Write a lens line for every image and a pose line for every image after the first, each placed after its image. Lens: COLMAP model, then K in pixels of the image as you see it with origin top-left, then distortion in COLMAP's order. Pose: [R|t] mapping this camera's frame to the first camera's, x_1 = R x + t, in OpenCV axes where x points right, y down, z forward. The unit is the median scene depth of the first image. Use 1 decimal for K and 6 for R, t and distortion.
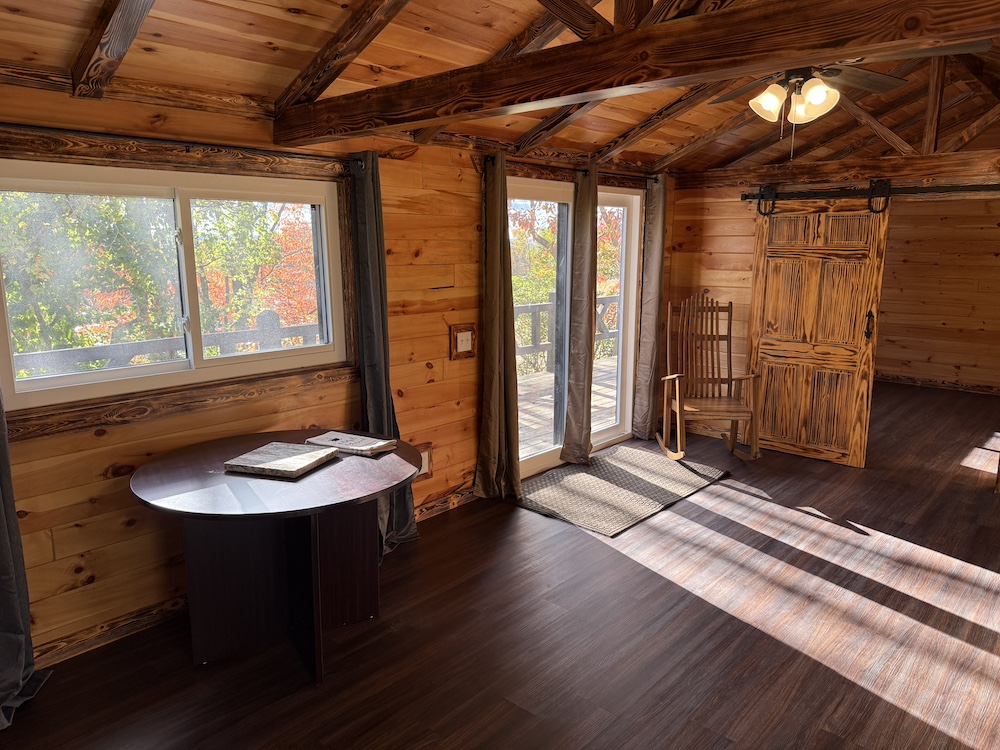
lens RADIAL K [[700.6, 0, 495.3], [0, 700.6, 378.0], [0, 0, 1]] dist [0.074321, -0.091030]
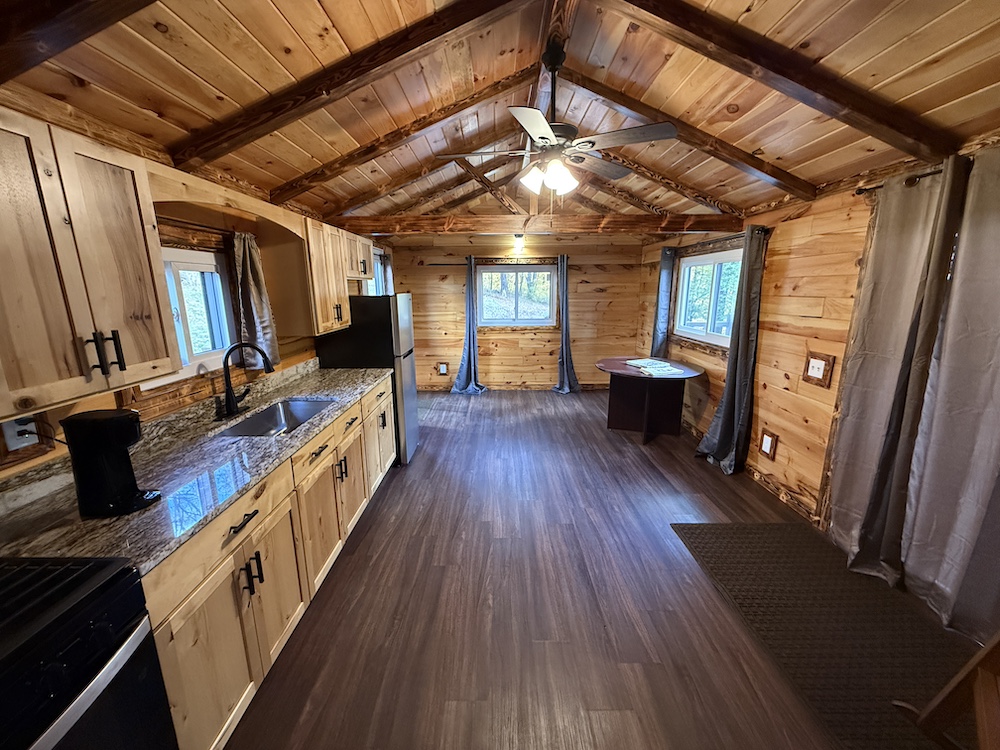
lens RADIAL K [[399.5, 0, 498.2], [0, 399.5, 375.6], [0, 0, 1]] dist [0.001555, 0.000292]
pose [[-0.741964, 0.149989, -0.653446, 0.961204], [-0.118596, 0.929921, 0.348111, -0.261855], [0.659867, 0.335782, -0.672180, 1.430047]]
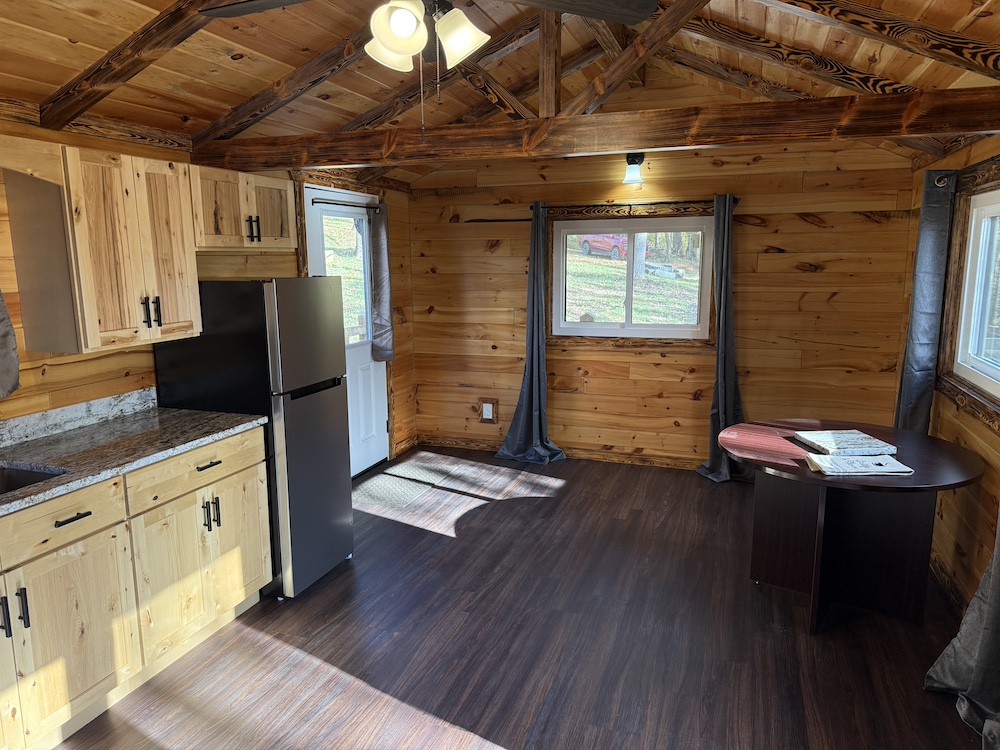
lens RADIAL K [[700.6, 0, 501.3], [0, 700.6, 373.5], [0, 0, 1]] dist [0.074321, -0.091030]
pose [[-0.921012, 0.070527, -0.383096, 0.555913], [-0.066043, 0.940963, 0.332005, -0.289479], [0.383895, 0.331082, -0.861980, 1.501093]]
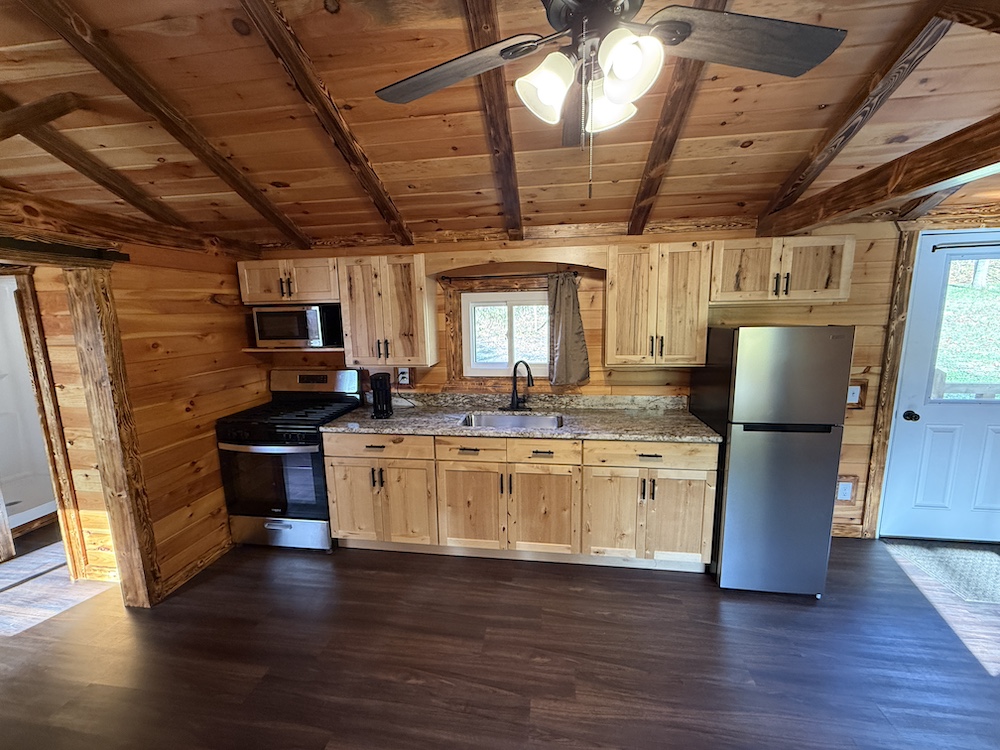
lens RADIAL K [[399.5, 0, 499.0], [0, 399.5, 375.9], [0, 0, 1]] dist [0.001555, 0.000292]
pose [[-0.555212, -0.123057, 0.822555, 0.143040], [0.173847, 0.949977, 0.259464, -0.232320], [-0.813337, 0.287057, -0.506045, 1.179706]]
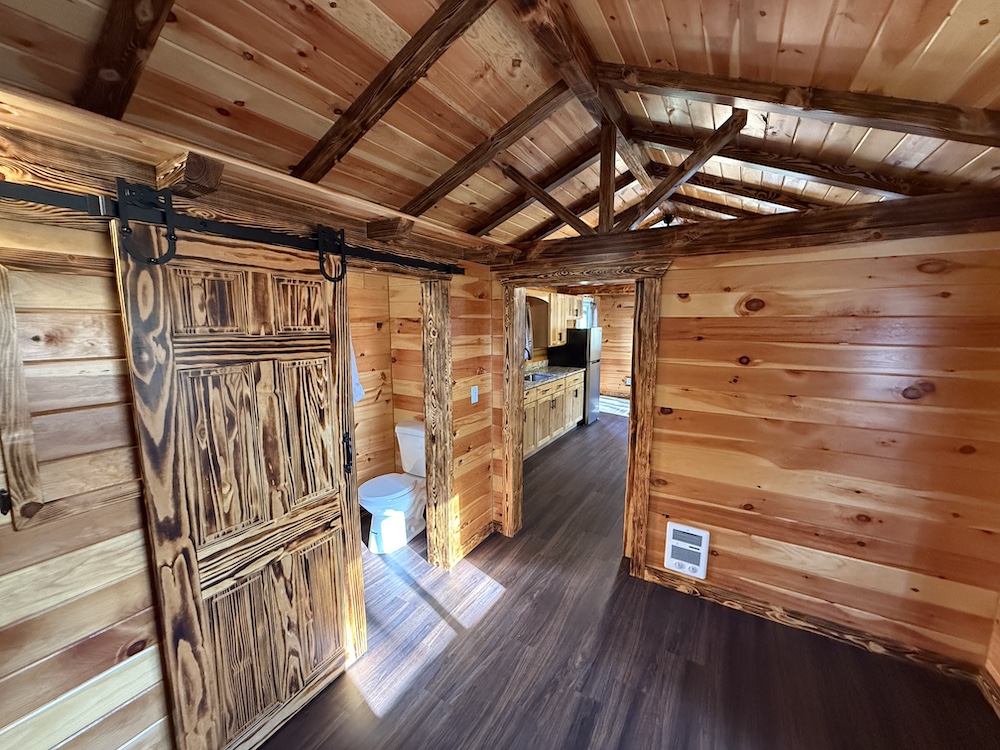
lens RADIAL K [[399.5, 0, 502.8], [0, 399.5, 377.5], [0, 0, 1]] dist [0.001555, 0.000292]
pose [[-0.979325, 0.030067, -0.200047, 1.240418], [-0.036840, 0.945850, 0.322507, -0.435392], [0.198911, 0.323208, -0.925187, 2.219522]]
